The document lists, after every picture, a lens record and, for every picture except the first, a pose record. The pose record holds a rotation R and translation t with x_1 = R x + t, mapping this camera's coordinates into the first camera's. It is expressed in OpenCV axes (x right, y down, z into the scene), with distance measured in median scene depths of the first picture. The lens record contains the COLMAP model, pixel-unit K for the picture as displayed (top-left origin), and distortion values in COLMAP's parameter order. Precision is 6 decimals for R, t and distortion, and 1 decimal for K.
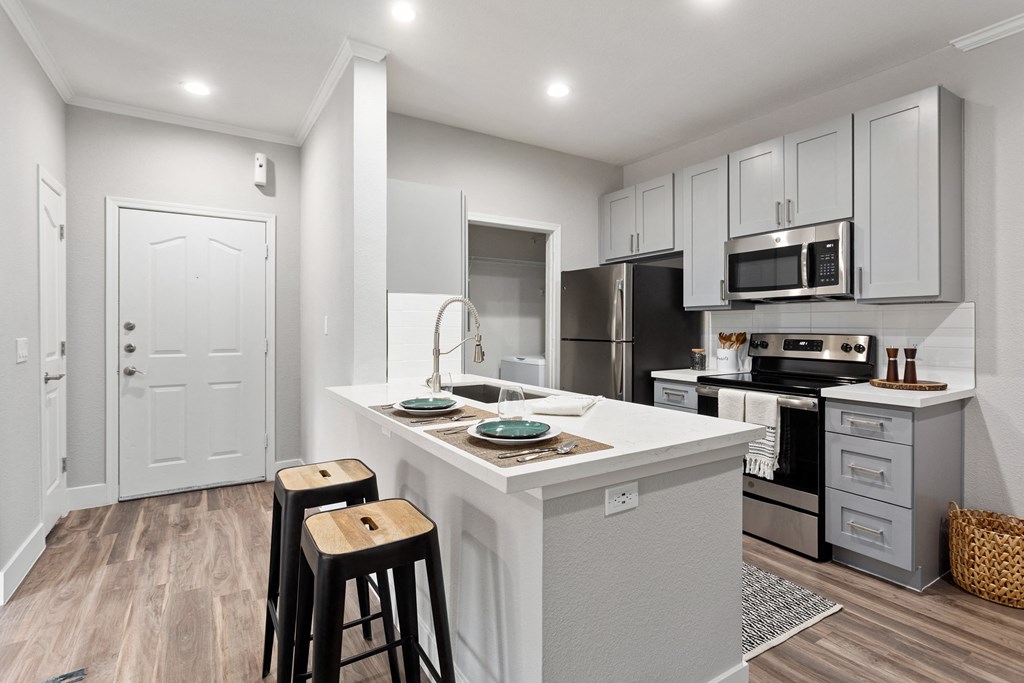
lens RADIAL K [[508.1, 0, 514.5], [0, 508.1, 313.2], [0, 0, 1]] dist [0.000667, 0.000166]
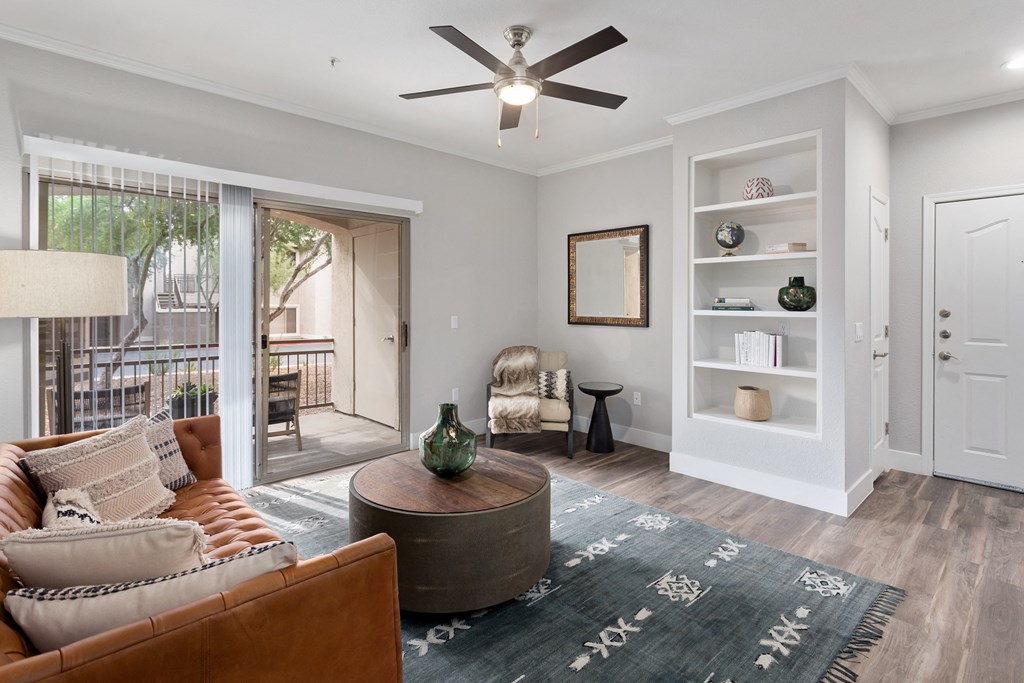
lens RADIAL K [[508.1, 0, 514.5], [0, 508.1, 313.2], [0, 0, 1]] dist [0.000667, 0.000166]
pose [[0.217852, 0.022095, -0.975732, 0.093949], [0.015439, 0.999541, 0.026081, -0.019499], [0.975860, -0.020746, 0.217411, -0.122194]]
